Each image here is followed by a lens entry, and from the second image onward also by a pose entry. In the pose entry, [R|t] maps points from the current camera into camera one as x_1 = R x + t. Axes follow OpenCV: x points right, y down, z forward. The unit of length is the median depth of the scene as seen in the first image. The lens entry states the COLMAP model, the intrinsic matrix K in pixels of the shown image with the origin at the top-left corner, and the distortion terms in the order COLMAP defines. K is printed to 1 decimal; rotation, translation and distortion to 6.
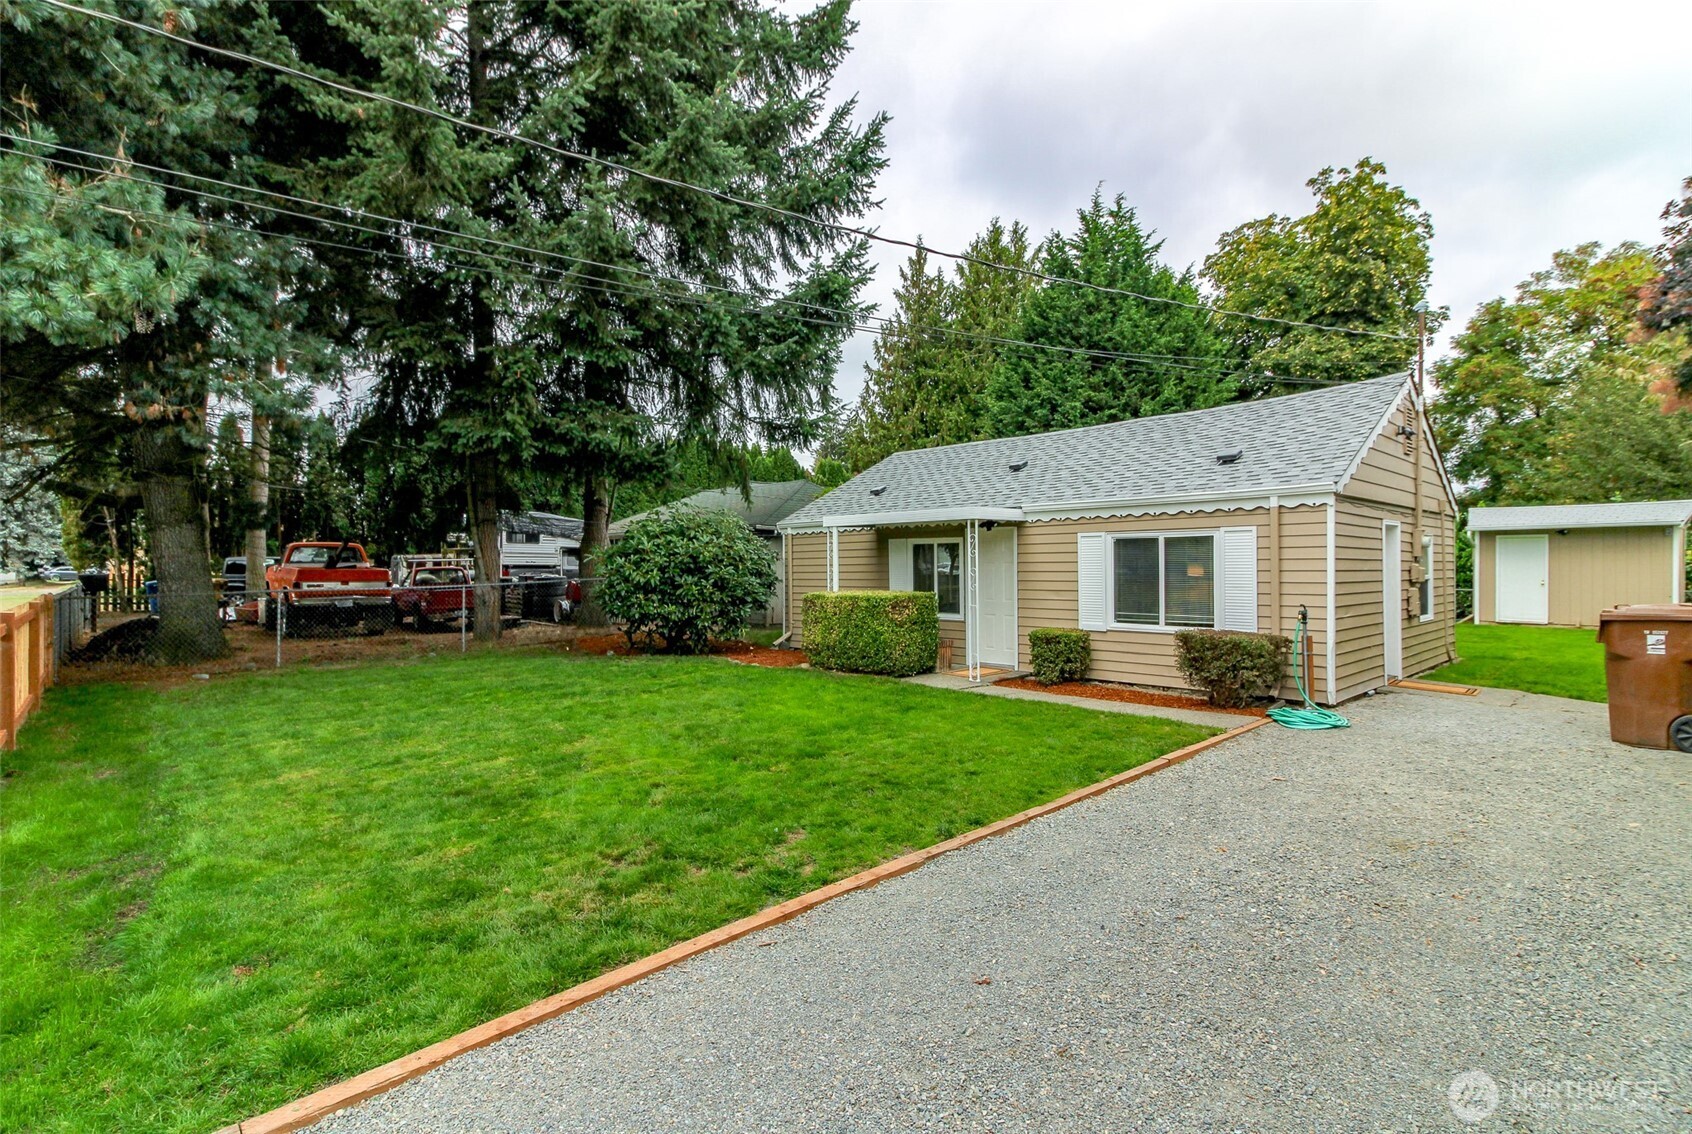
lens RADIAL K [[794.8, 0, 834.9], [0, 794.8, 559.1], [0, 0, 1]] dist [0.028425, -0.016428]
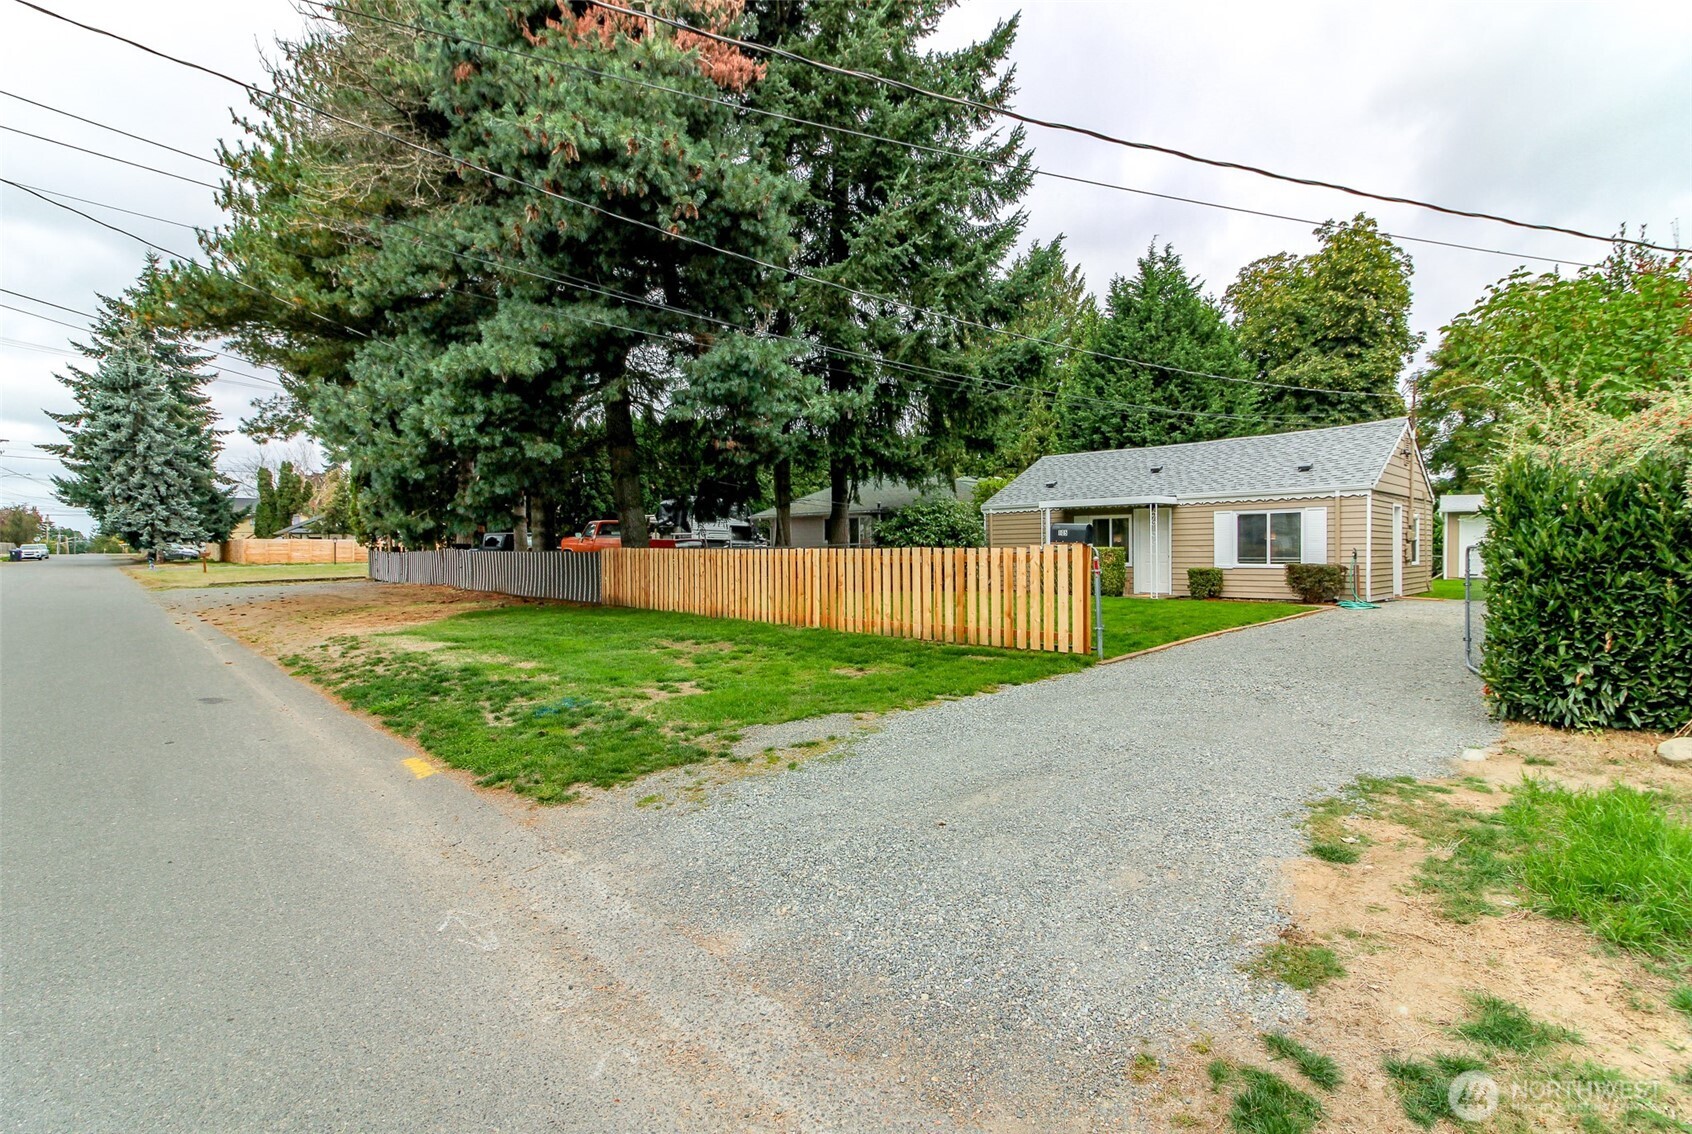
lens RADIAL K [[792.9, 0, 831.4], [0, 792.9, 554.7], [0, 0, 1]] dist [0.023172, -0.015688]
pose [[0.999826, -0.000353, 0.018674, -0.213184], [0.000095, 0.999905, 0.013793, 0.014134], [-0.018678, -0.013788, 0.999730, -0.267273]]
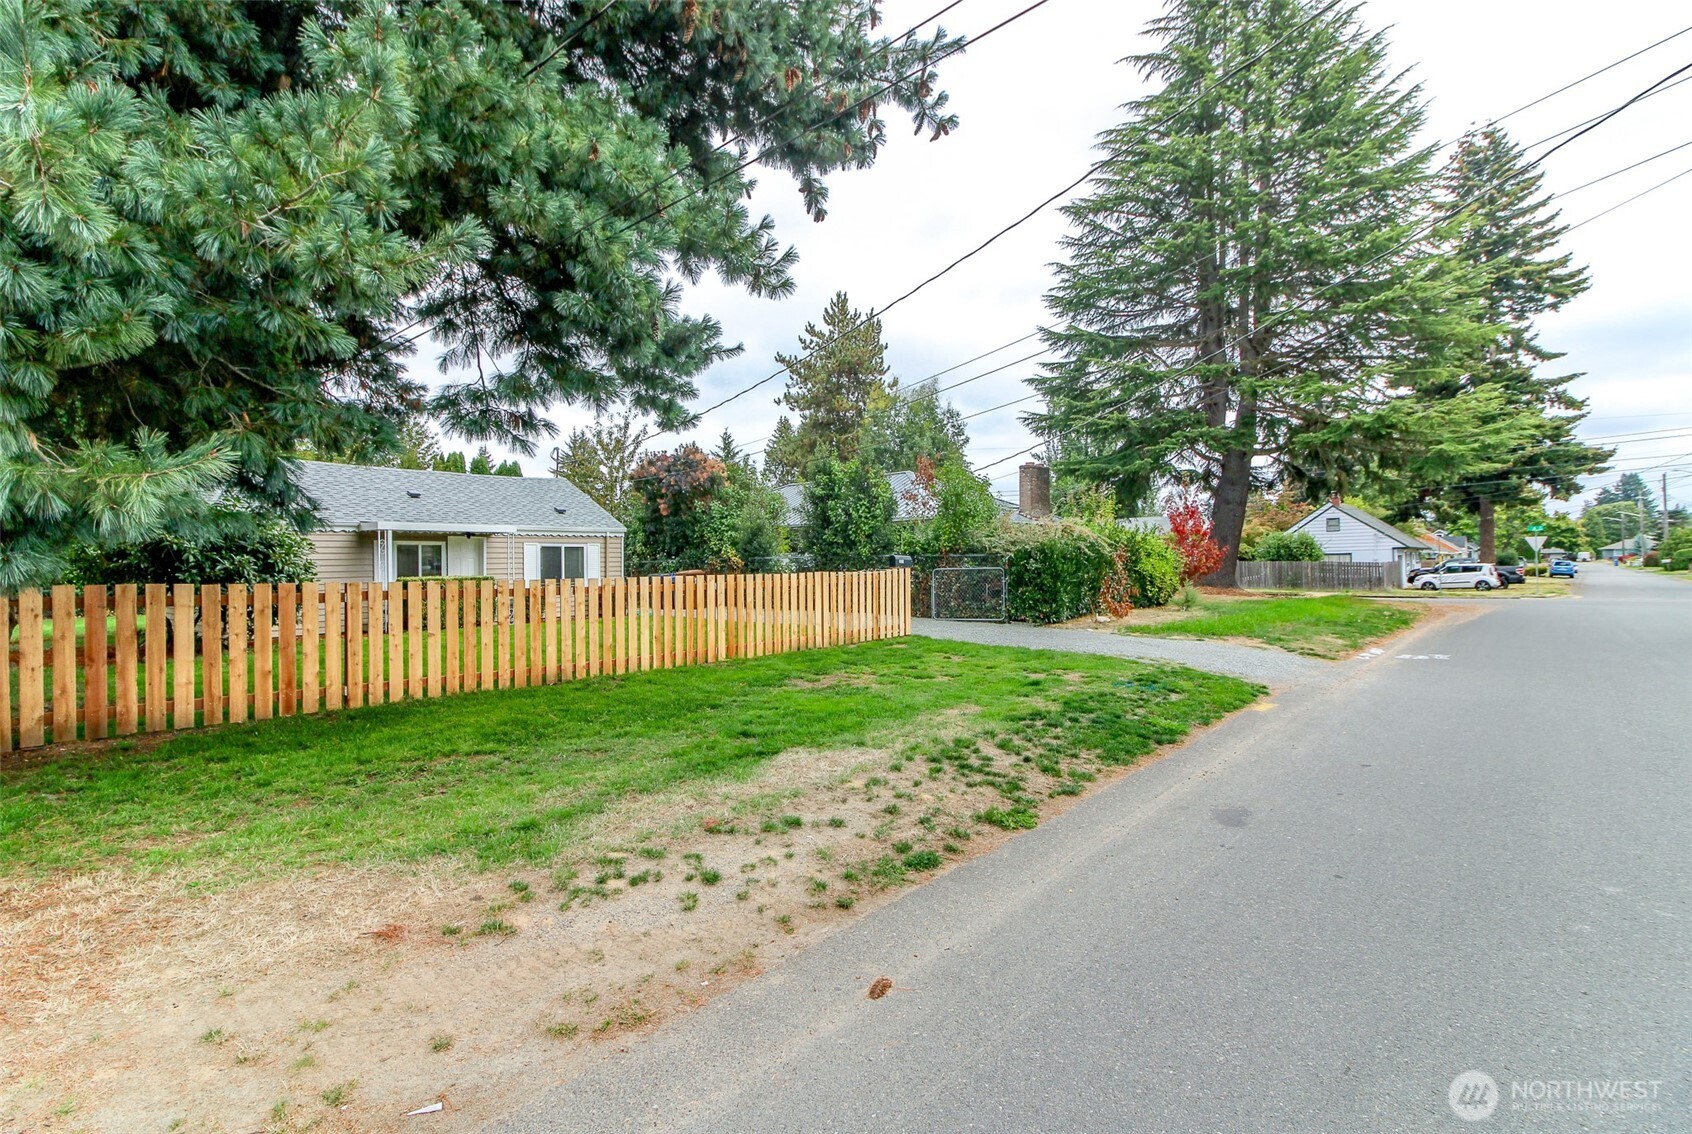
lens RADIAL K [[790.7, 0, 846.9], [0, 790.7, 558.6], [0, 0, 1]] dist [0.031900, -0.015462]
pose [[-0.131561, 0.014953, 0.991195, -0.654451], [0.009755, 0.999857, -0.013789, 0.015073], [-0.991260, 0.007855, -0.131688, 0.196211]]
